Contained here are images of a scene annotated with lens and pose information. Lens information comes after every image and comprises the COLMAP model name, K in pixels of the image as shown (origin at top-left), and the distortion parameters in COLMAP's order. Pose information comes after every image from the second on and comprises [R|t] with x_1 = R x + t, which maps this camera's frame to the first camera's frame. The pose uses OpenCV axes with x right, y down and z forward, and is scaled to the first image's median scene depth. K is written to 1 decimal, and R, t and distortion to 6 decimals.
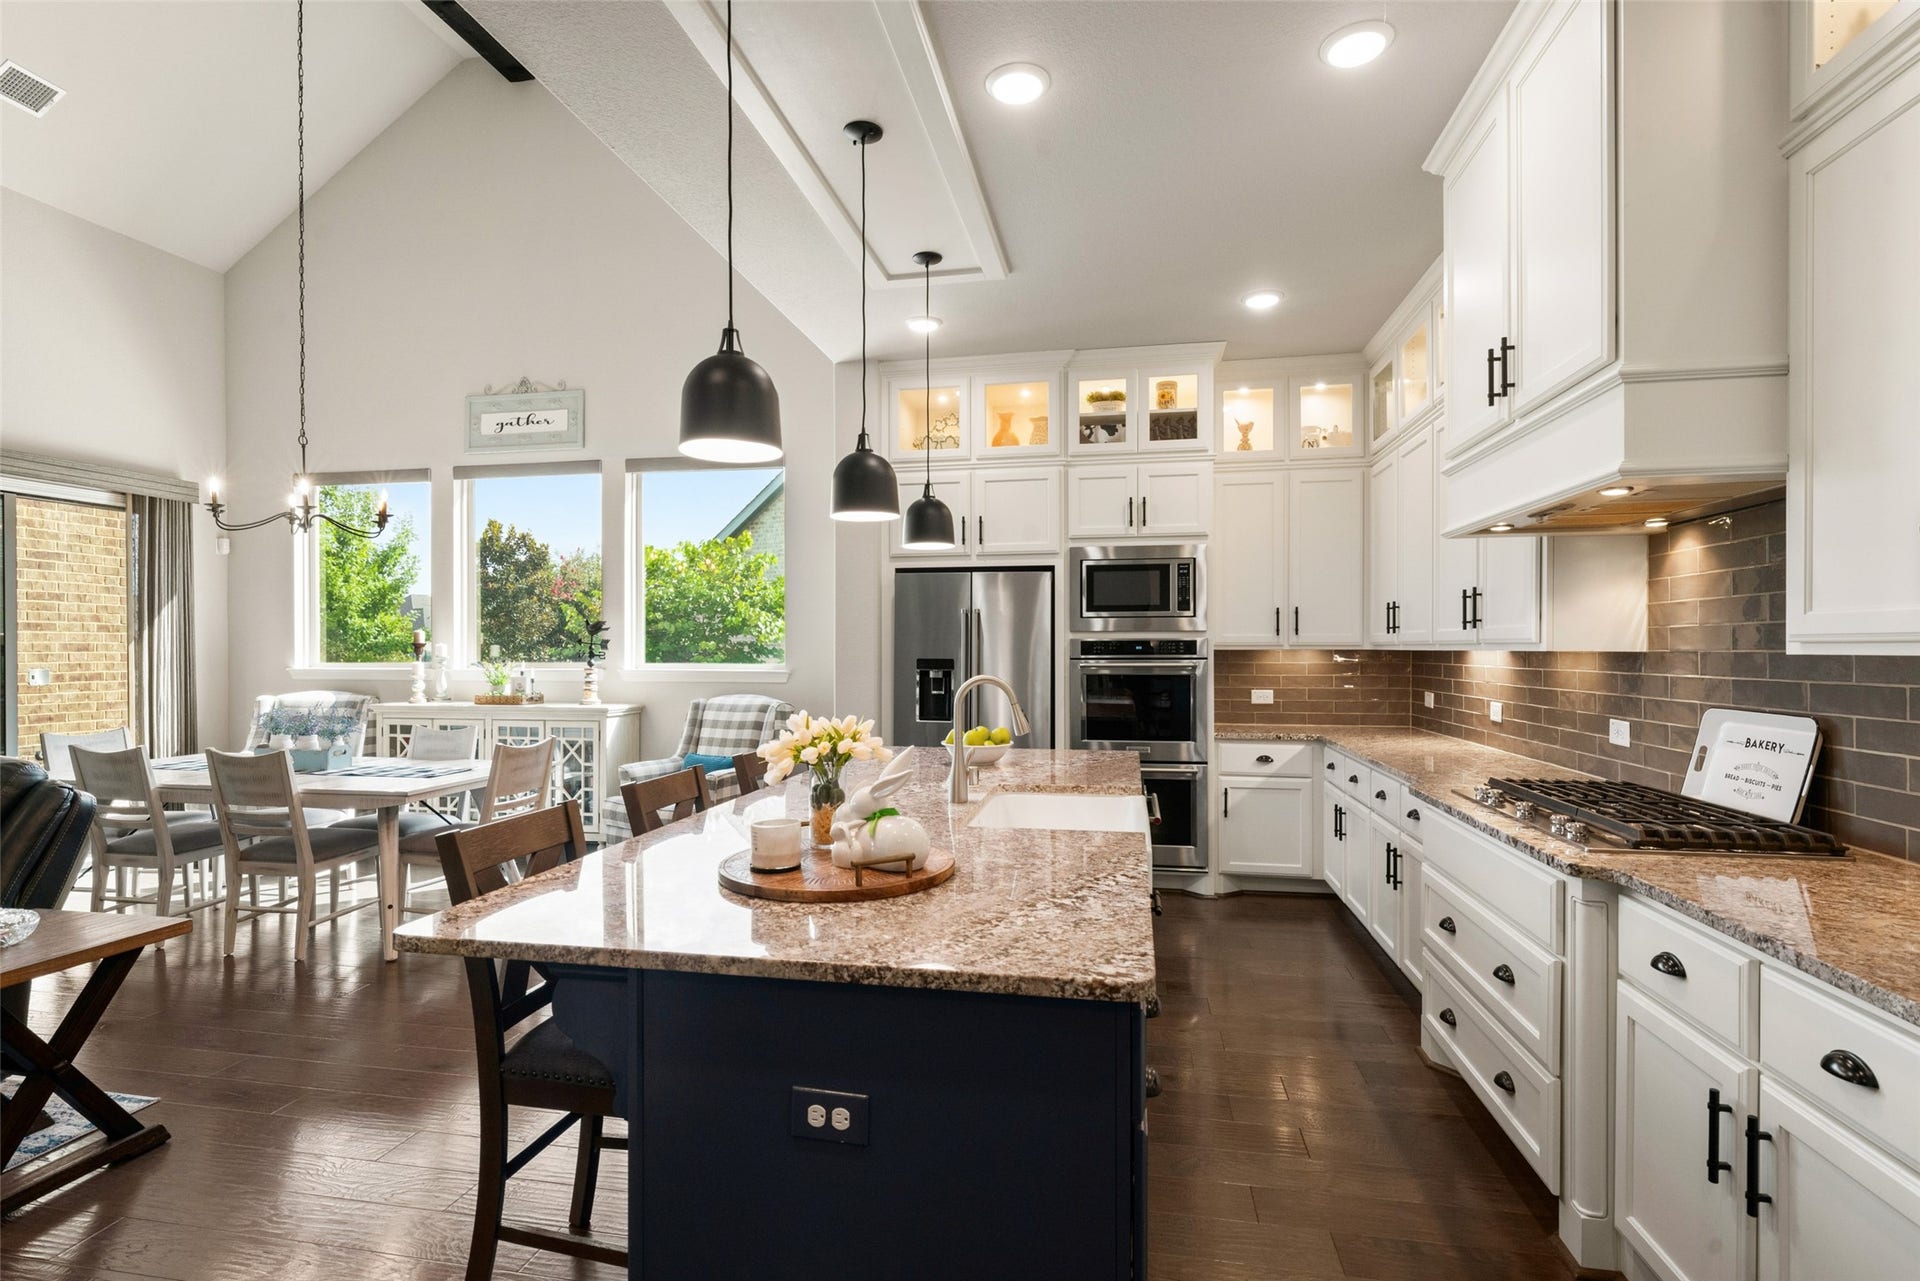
lens RADIAL K [[918.9, 0, 955.0], [0, 918.9, 651.1], [0, 0, 1]] dist [0.000899, -0.000342]
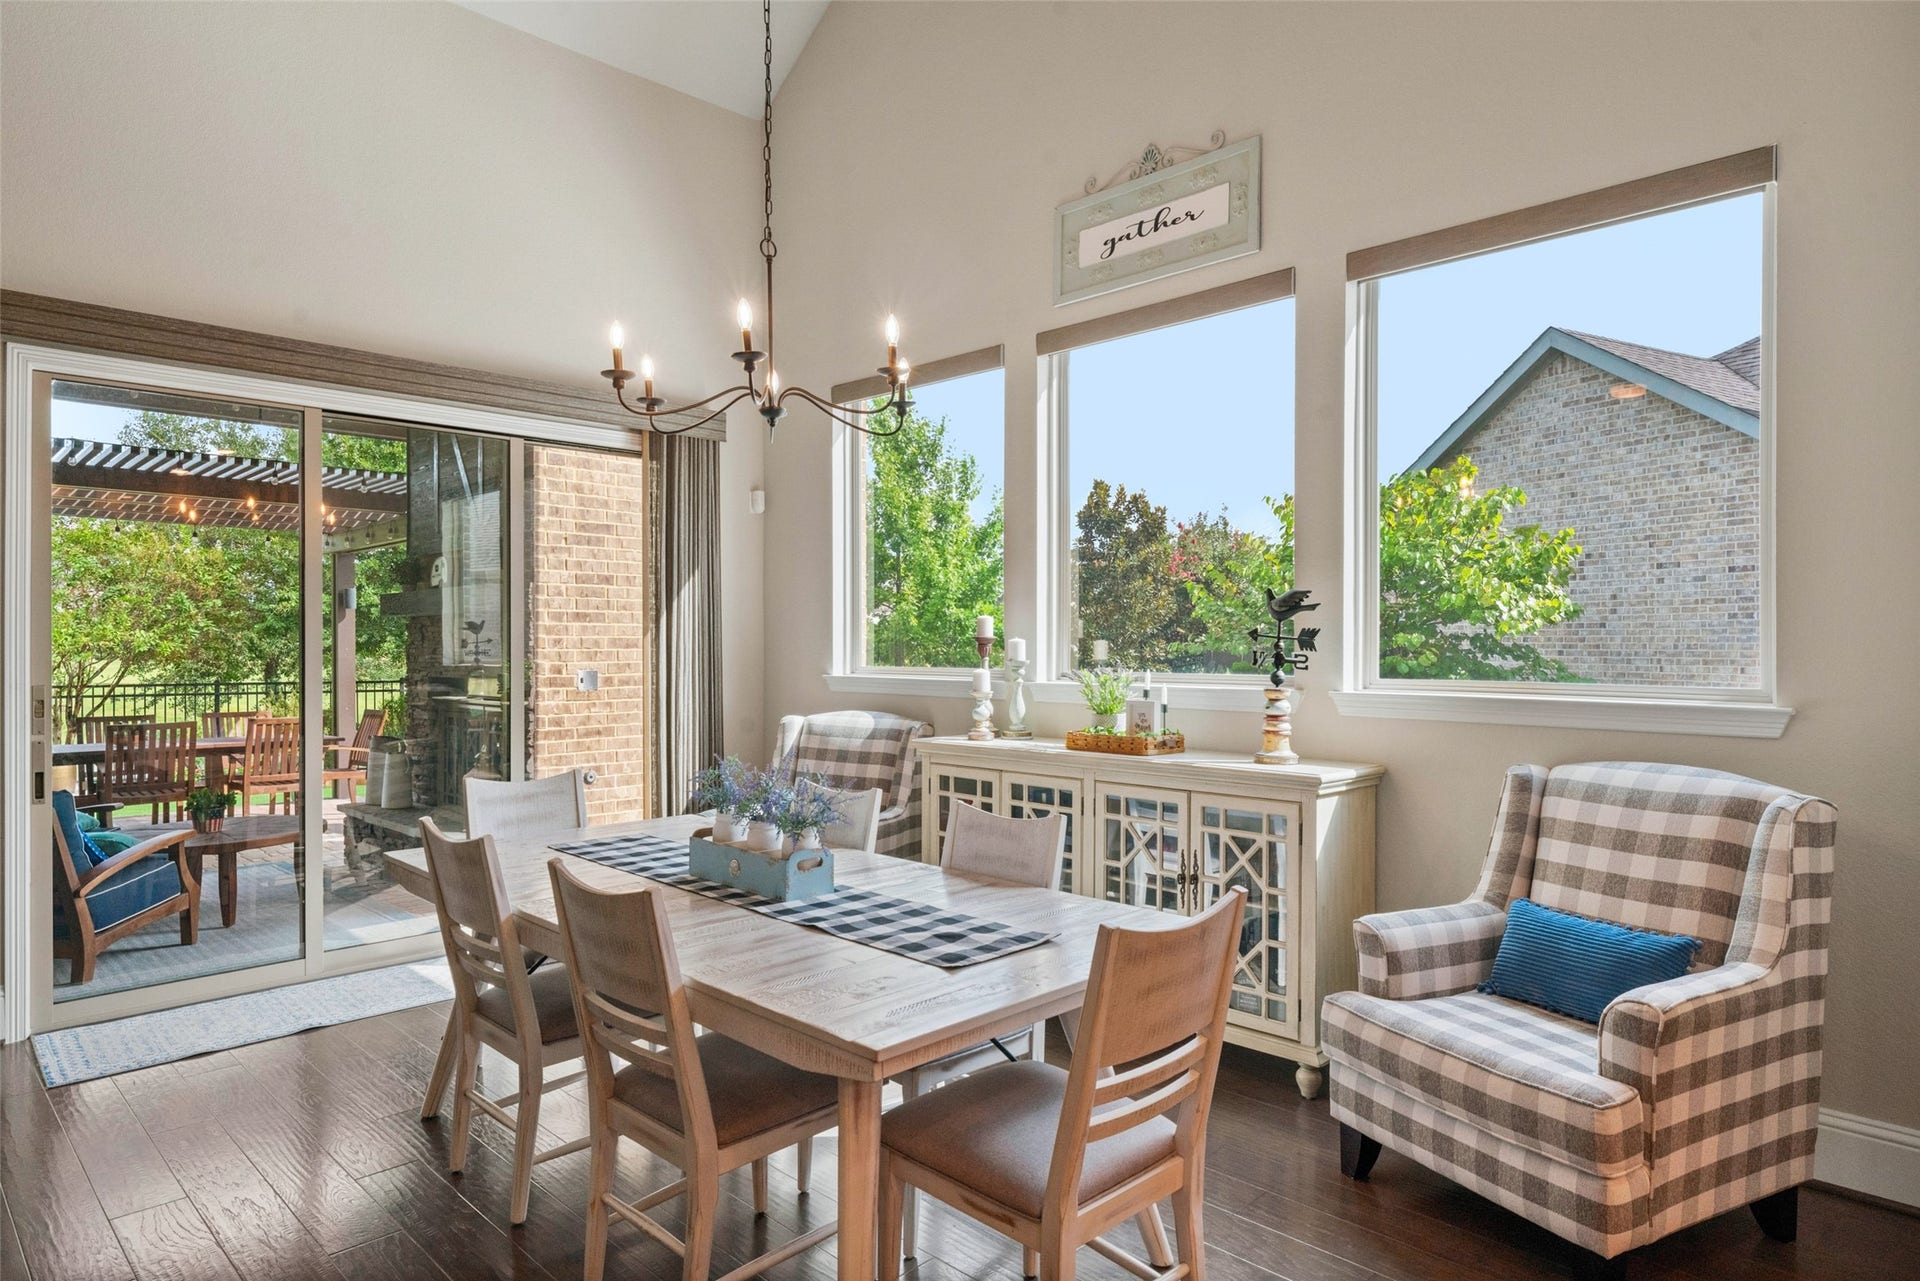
lens RADIAL K [[1114.5, 0, 952.9], [0, 1114.5, 644.7], [0, 0, 1]] dist [0.001869, -0.000059]
pose [[0.827071, 0.002123, -0.562093, -0.250323], [-0.002752, 0.999996, -0.000273, -0.004530], [0.562090, 0.001773, 0.827074, 0.502418]]
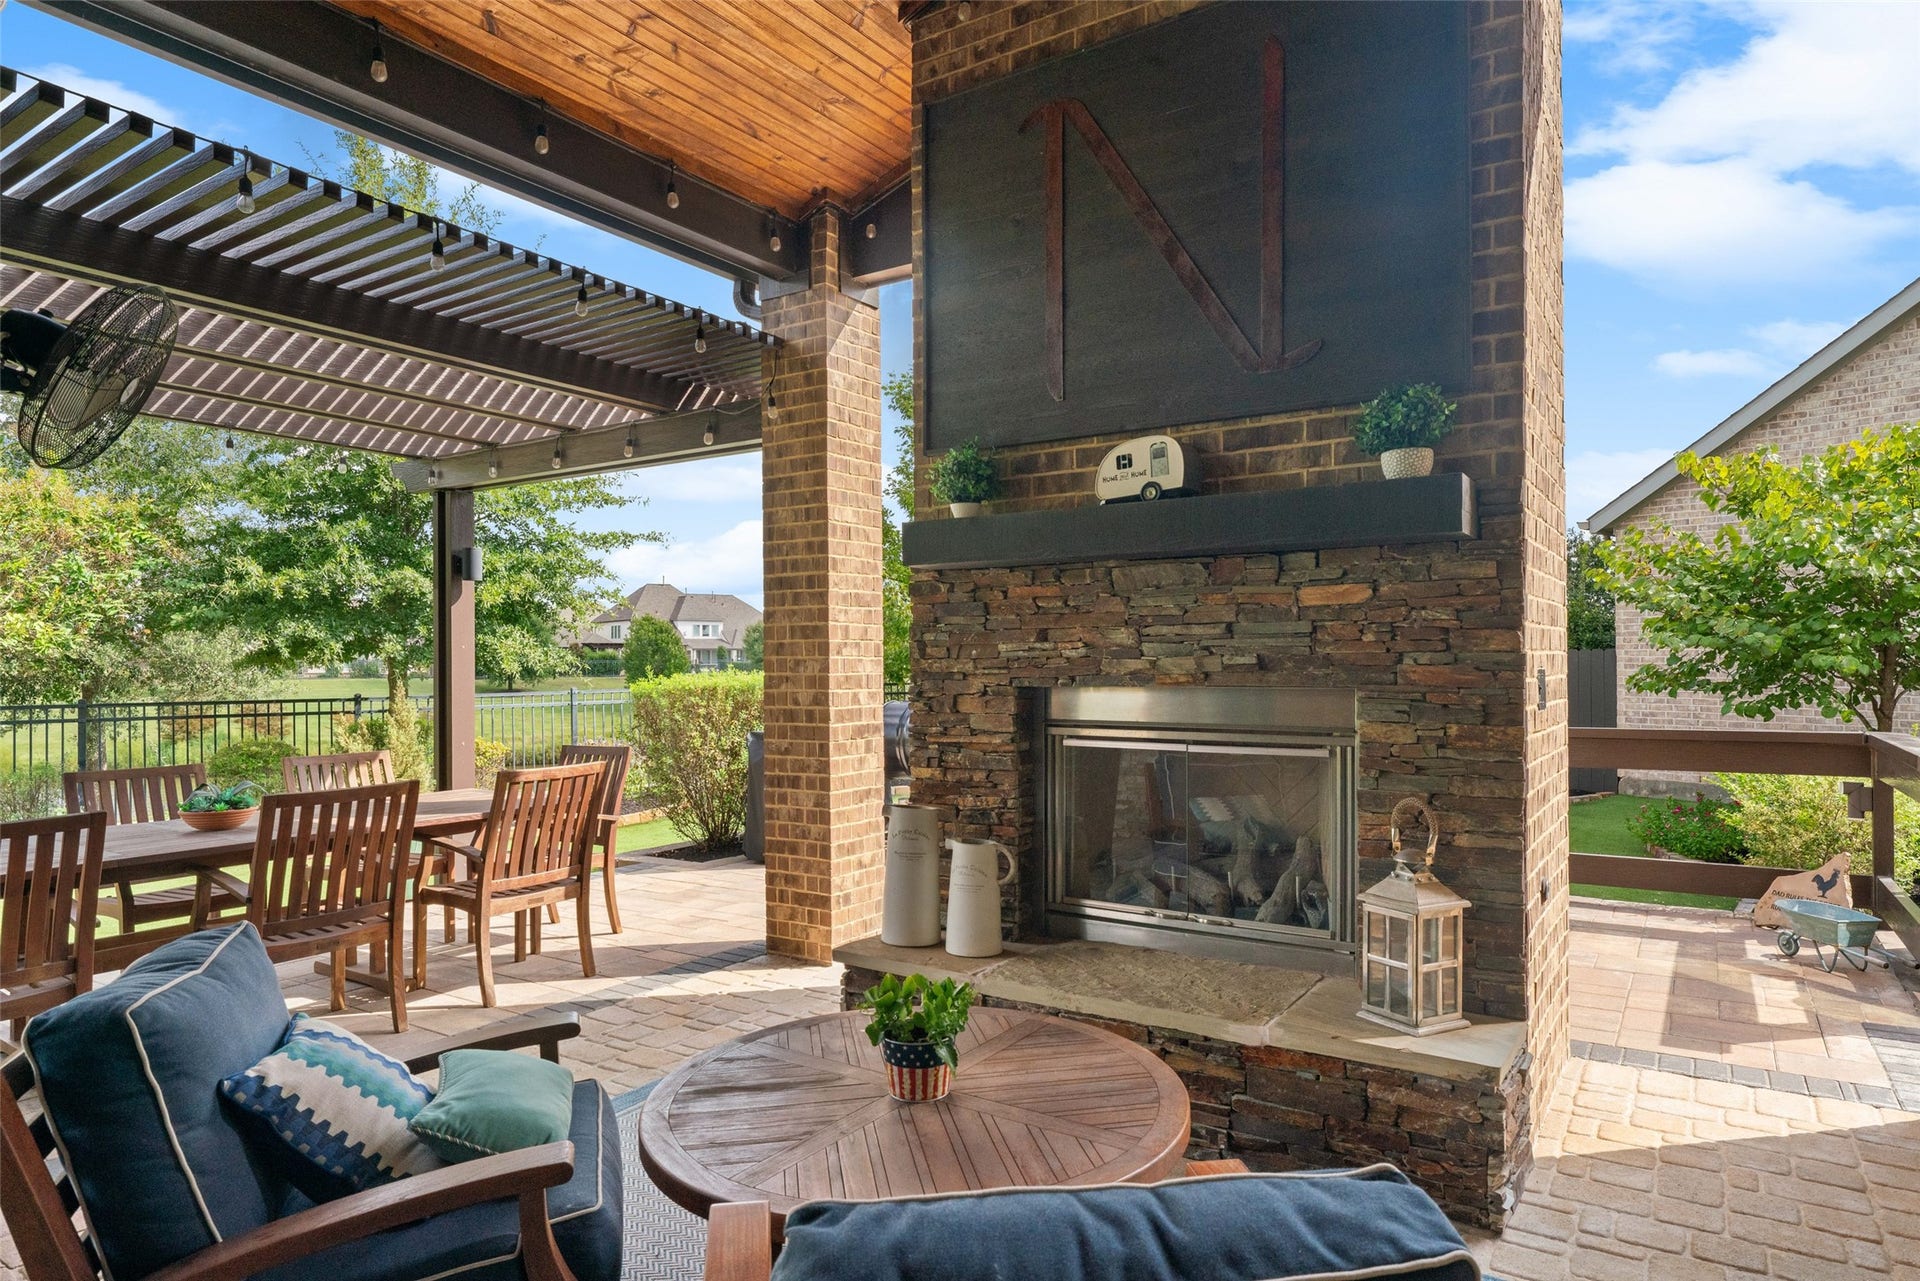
lens RADIAL K [[1101.8, 0, 956.7], [0, 1101.8, 660.6], [0, 0, 1]] dist [-0.002855, -0.000928]
pose [[0.924411, -0.002844, -0.381387, -1.441148], [0.000693, 0.999983, -0.005776, 0.037763], [0.381397, 0.005075, 0.924398, 0.669839]]
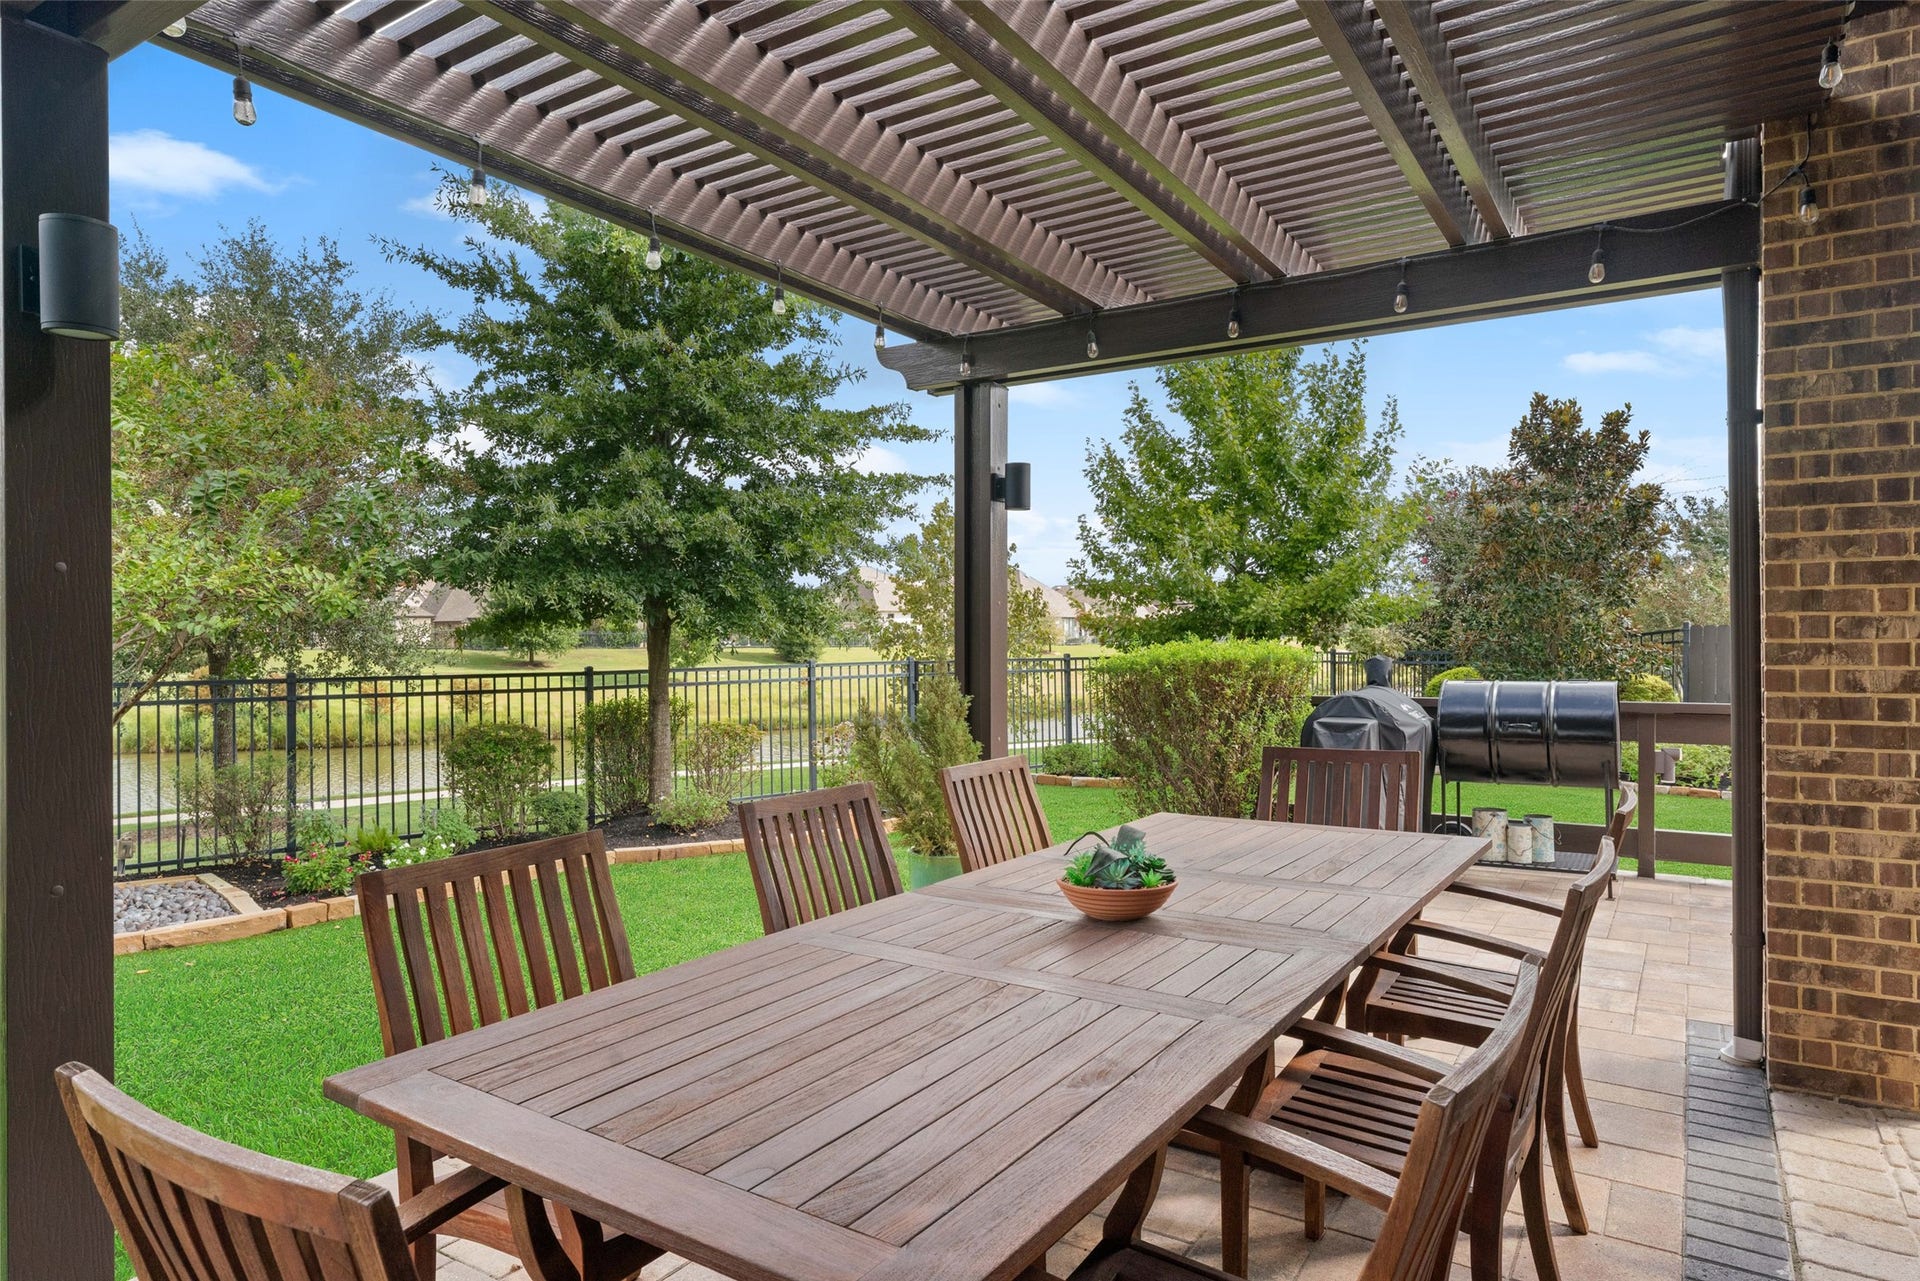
lens RADIAL K [[1114.5, 0, 952.9], [0, 1114.5, 644.7], [0, 0, 1]] dist [0.001869, -0.000059]
pose [[0.923028, 0.004666, -0.384703, -1.818707], [-0.003566, 0.999987, 0.003573, 0.041920], [0.384715, -0.001926, 0.923033, 0.722101]]
